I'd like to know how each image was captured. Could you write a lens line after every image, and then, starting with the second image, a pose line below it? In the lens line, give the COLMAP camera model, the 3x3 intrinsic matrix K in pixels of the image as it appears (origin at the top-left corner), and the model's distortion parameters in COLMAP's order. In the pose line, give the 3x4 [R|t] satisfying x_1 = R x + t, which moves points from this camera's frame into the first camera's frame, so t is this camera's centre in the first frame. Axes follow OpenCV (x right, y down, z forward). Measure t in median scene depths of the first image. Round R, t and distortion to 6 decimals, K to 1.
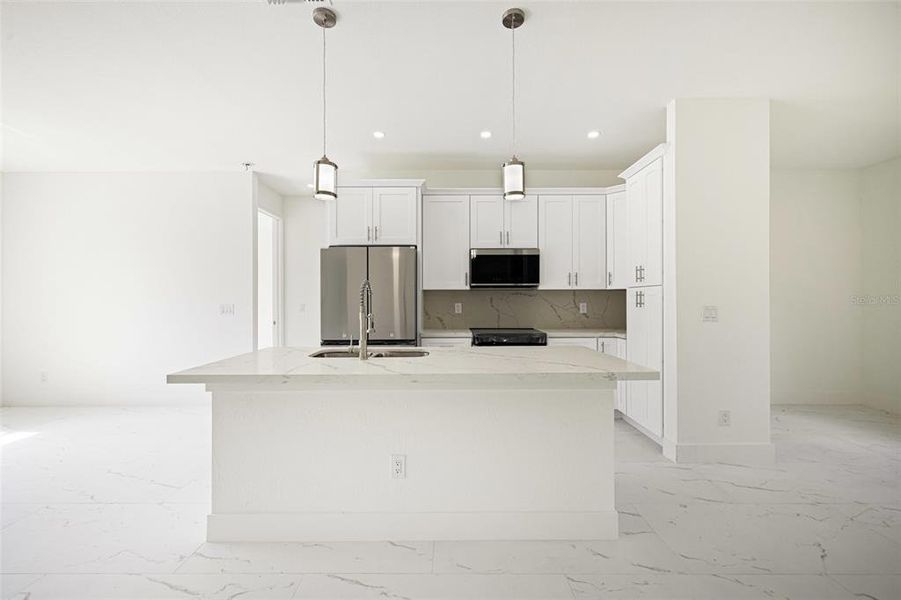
lens RADIAL K [[380.8, 0, 453.8], [0, 380.8, 297.4], [0, 0, 1]] dist [-0.001570, 0.000102]
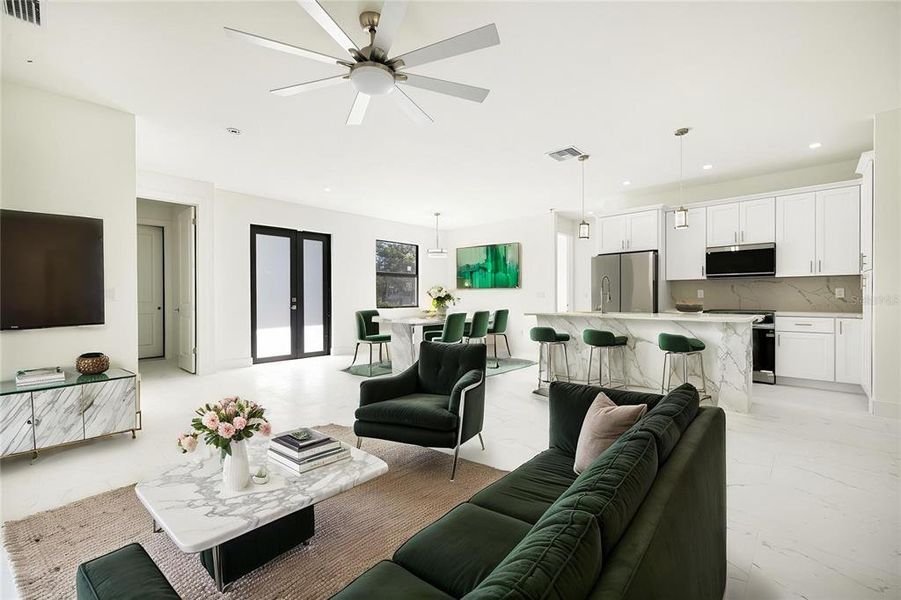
lens RADIAL K [[380.8, 0, 446.6], [0, 380.8, 301.8], [0, 0, 1]] dist [-0.001570, 0.000102]
pose [[0.721777, 0.008140, -0.692078, 0.304682], [0.007198, 0.999788, 0.019266, 0.026554], [0.692089, -0.018888, 0.721565, -0.566347]]
